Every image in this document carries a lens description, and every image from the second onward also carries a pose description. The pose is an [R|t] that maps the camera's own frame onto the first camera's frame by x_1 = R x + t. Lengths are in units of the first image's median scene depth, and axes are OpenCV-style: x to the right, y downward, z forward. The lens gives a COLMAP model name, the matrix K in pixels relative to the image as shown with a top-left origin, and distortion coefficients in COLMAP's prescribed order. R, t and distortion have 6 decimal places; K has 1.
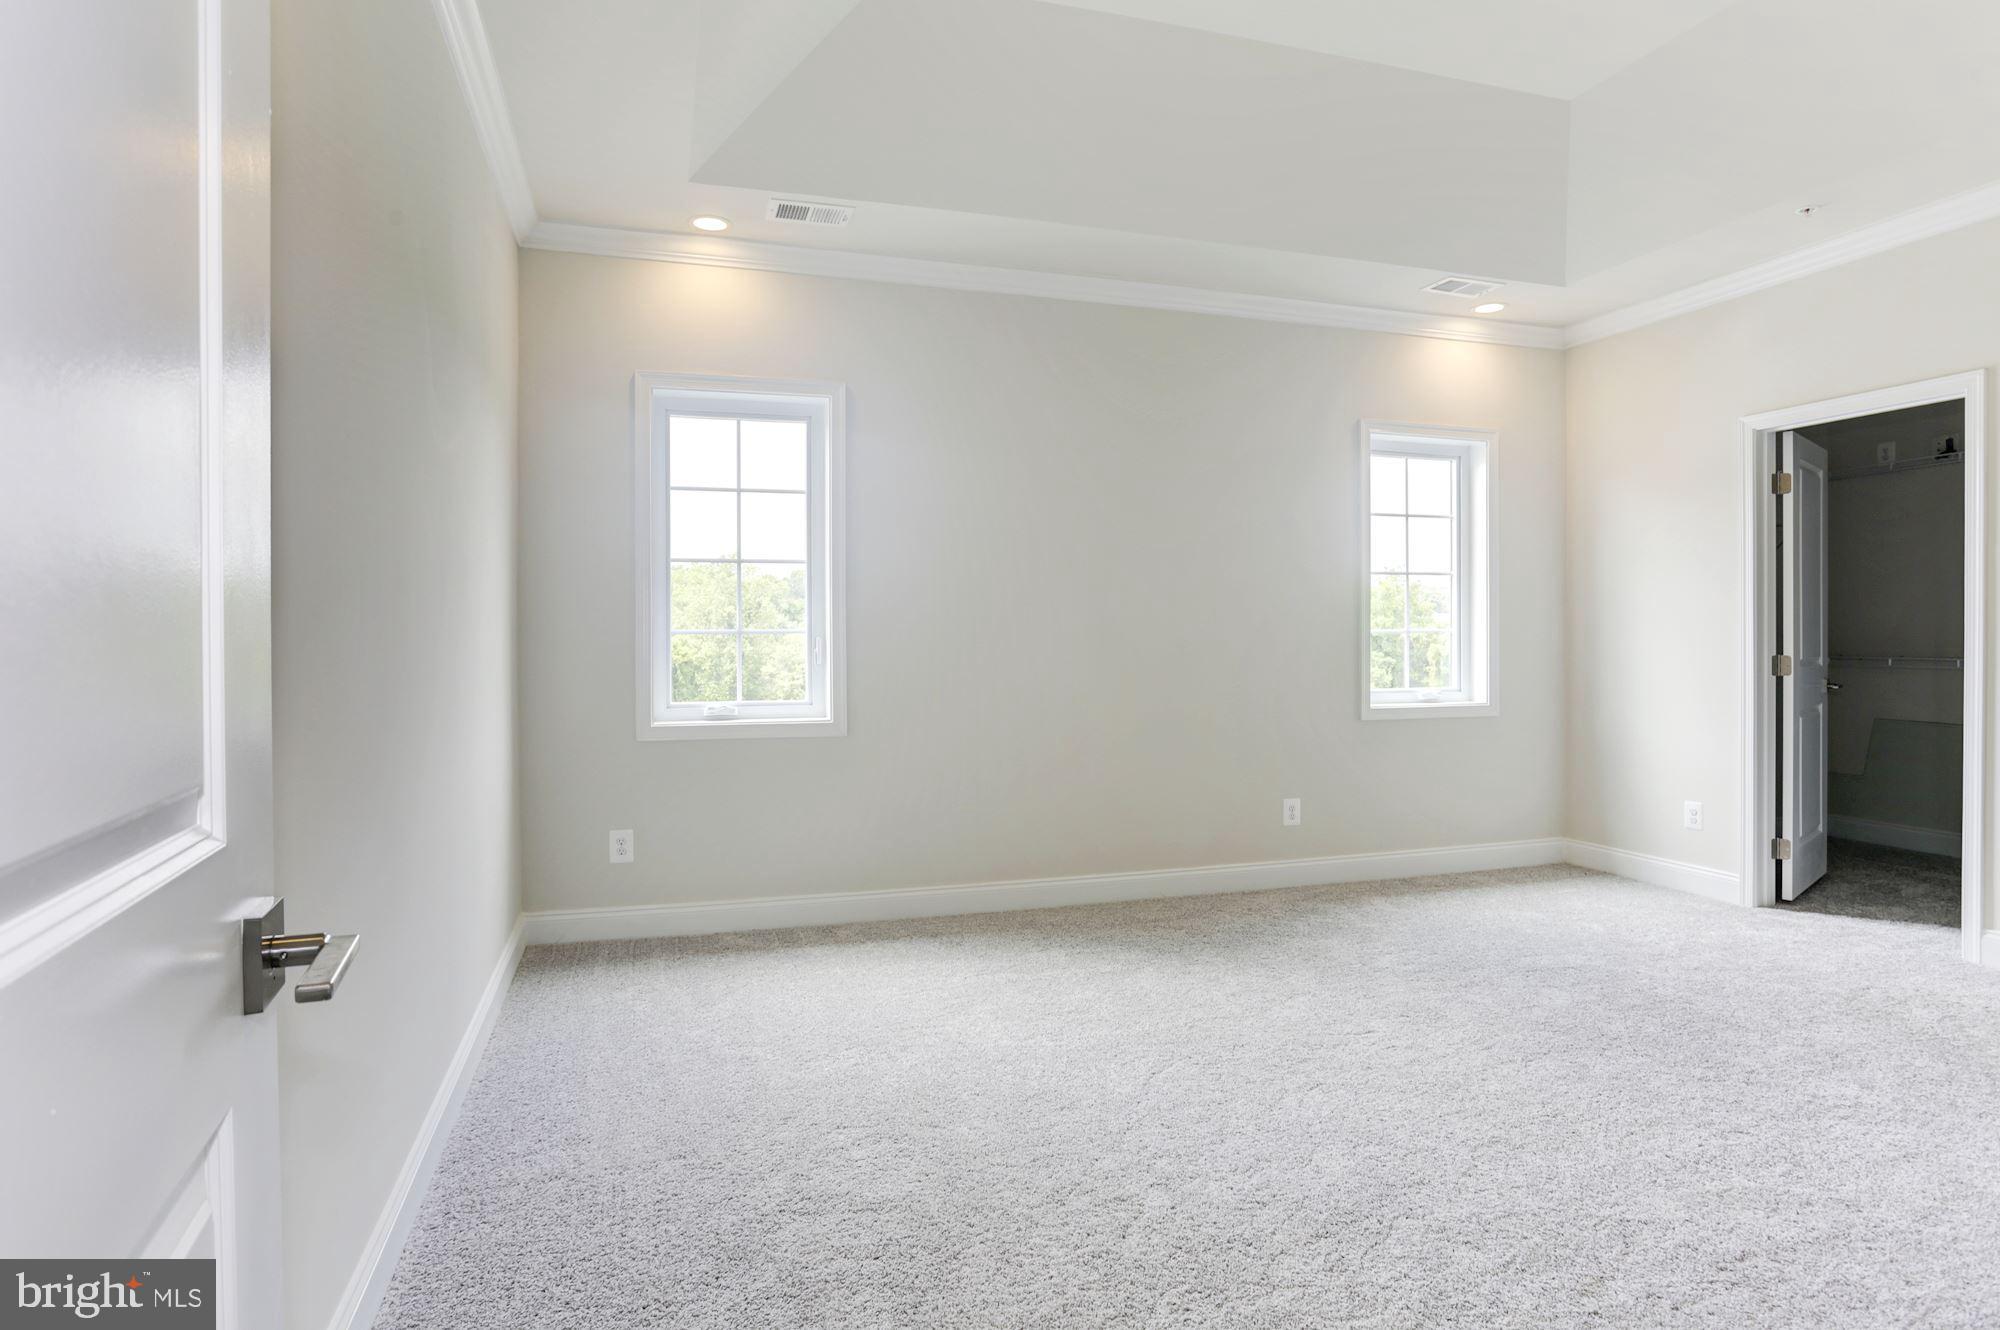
lens RADIAL K [[994.0, 0, 999.9], [0, 994.0, 615.7], [0, 0, 1]] dist [-0.018172, -0.000122]
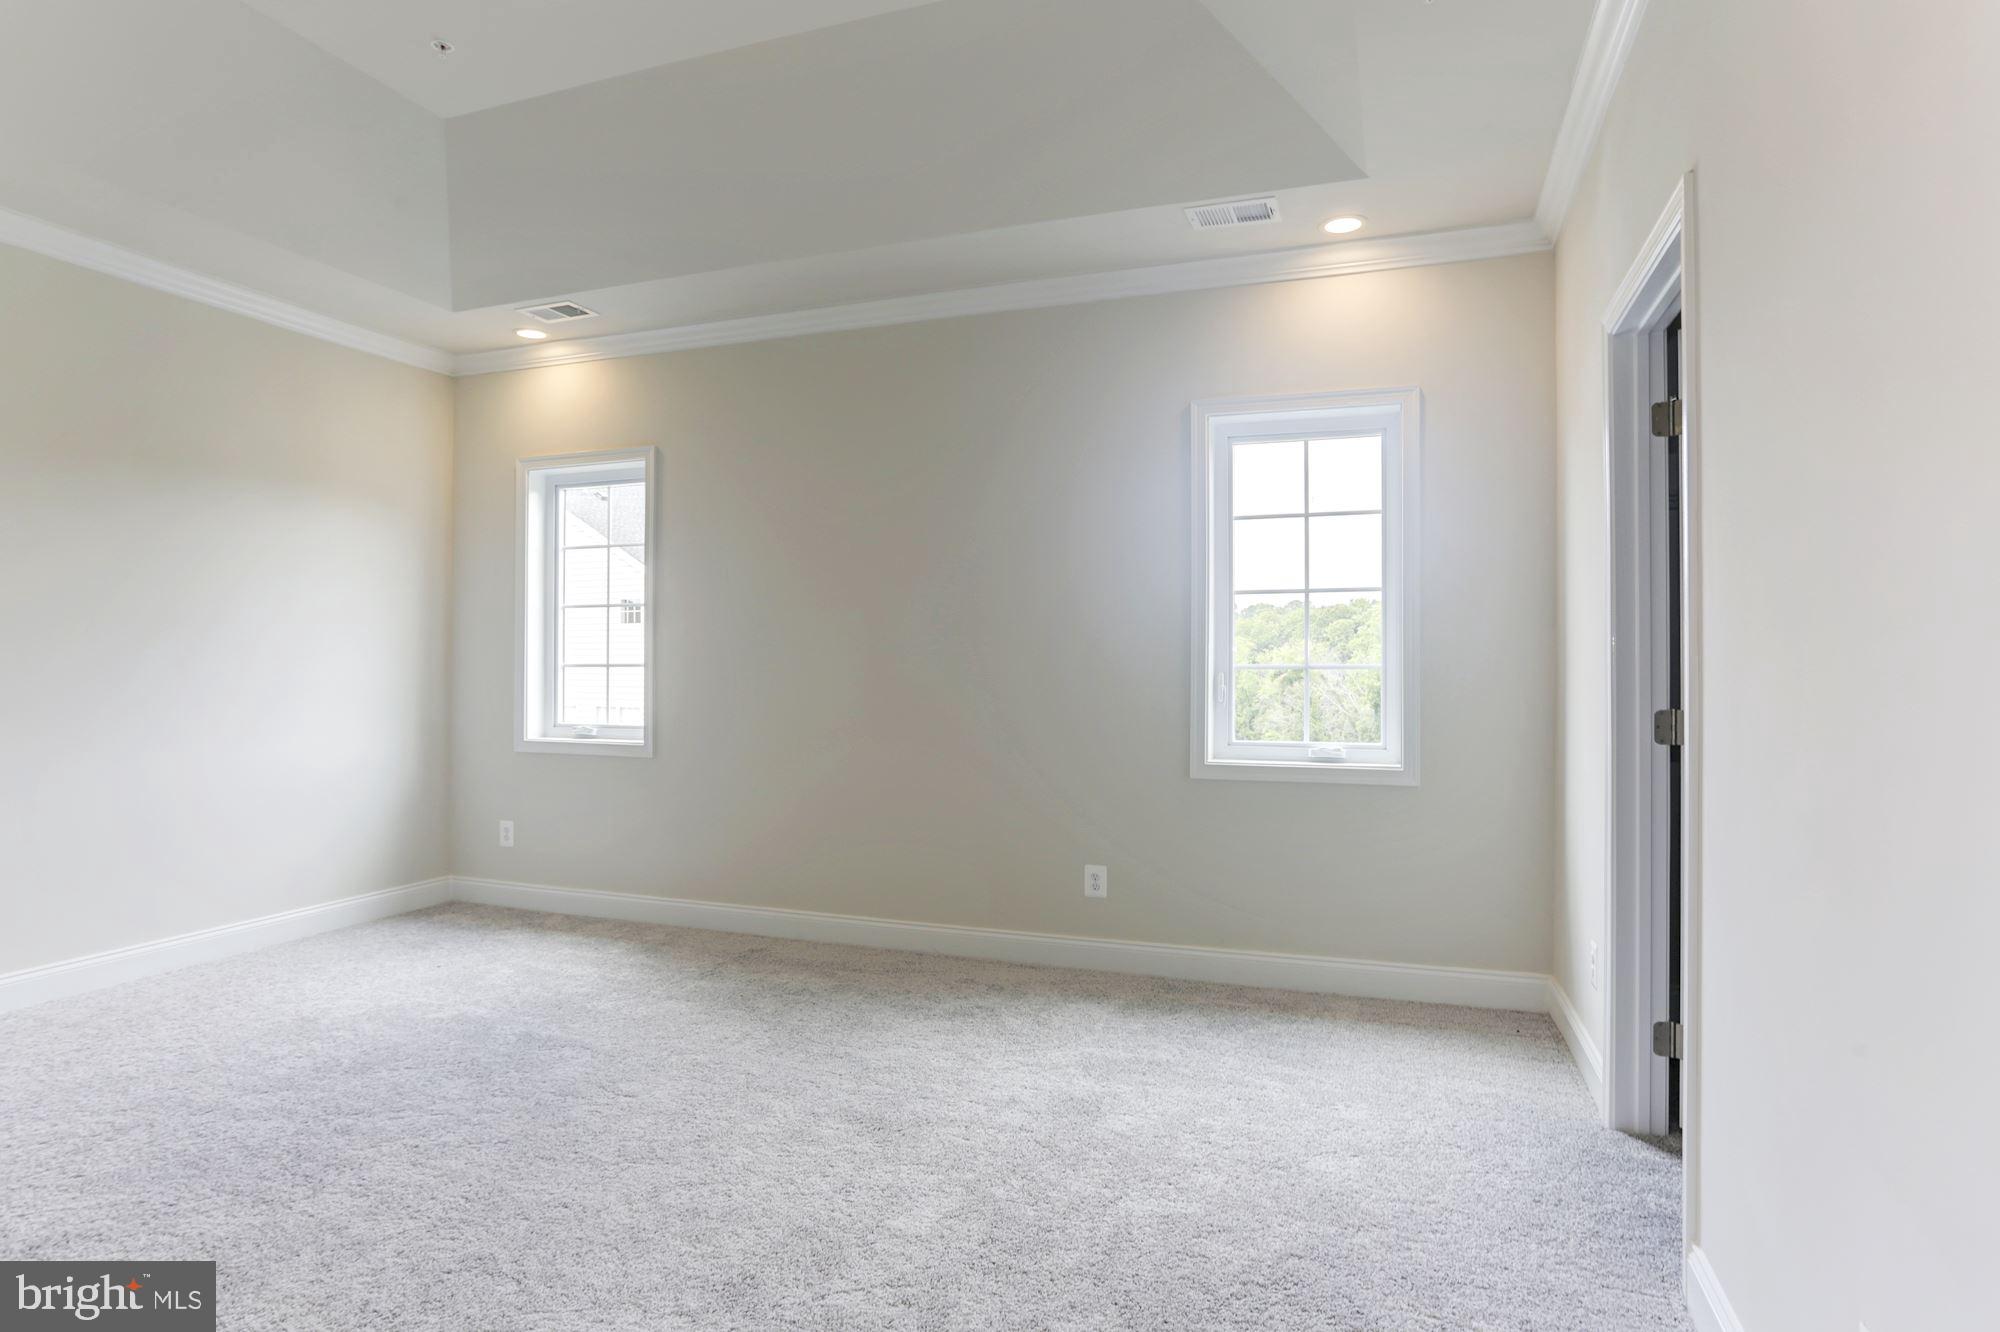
lens RADIAL K [[1066.5, 0, 1004.9], [0, 1066.5, 639.6], [0, 0, 1]] dist [-0.022110, 0.002350]
pose [[0.812580, -0.009549, -0.582771, 0.698420], [0.003851, 0.999932, -0.011016, 0.002254], [0.582836, 0.006707, 0.812562, 0.200555]]
